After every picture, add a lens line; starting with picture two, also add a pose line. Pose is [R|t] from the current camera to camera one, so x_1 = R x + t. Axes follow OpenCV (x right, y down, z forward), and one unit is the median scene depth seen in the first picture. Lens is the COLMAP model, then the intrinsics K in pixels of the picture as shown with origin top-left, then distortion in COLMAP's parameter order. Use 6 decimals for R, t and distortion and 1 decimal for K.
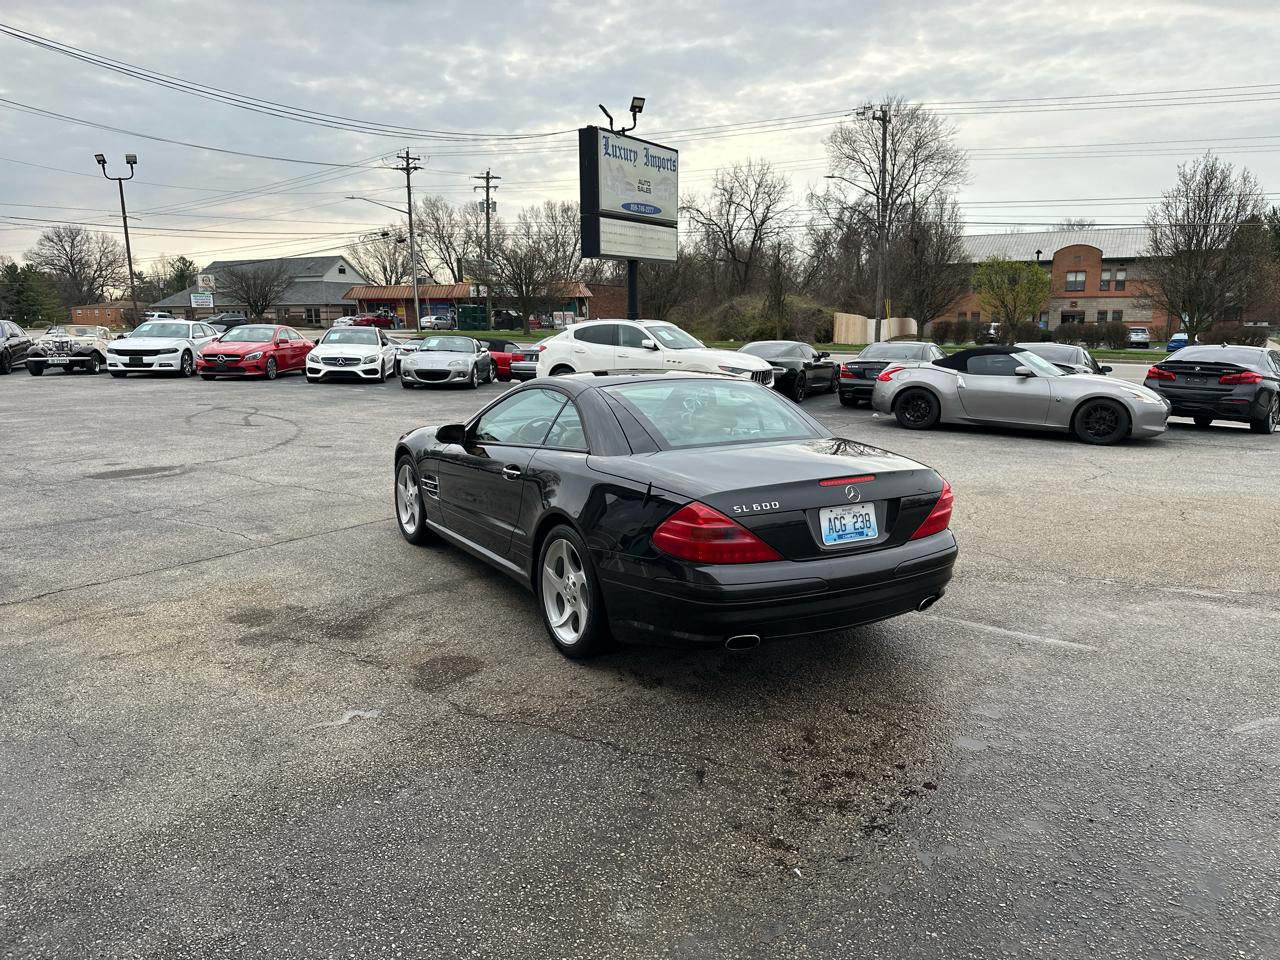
lens RADIAL K [[958.9, 0, 653.4], [0, 958.9, 529.5], [0, 0, 1]] dist [0.192912, -0.215339]
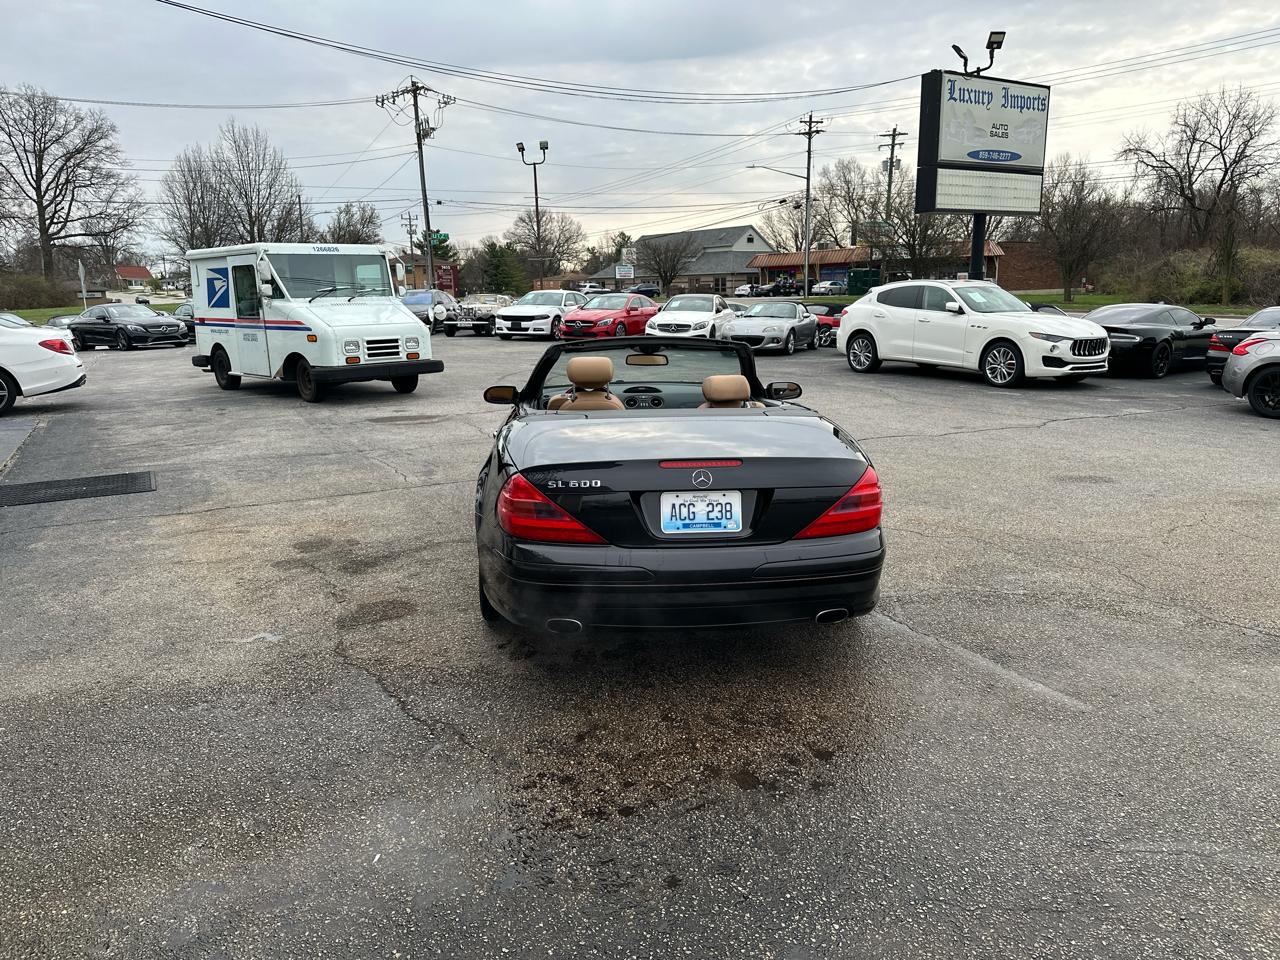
lens RADIAL K [[958.9, 0, 653.4], [0, 958.9, 529.5], [0, 0, 1]] dist [0.192912, -0.215339]
pose [[0.905887, 0.103568, -0.410662, 0.112389], [-0.089890, 0.994565, 0.052537, -0.006950], [0.413871, -0.010678, 0.910273, 0.035615]]
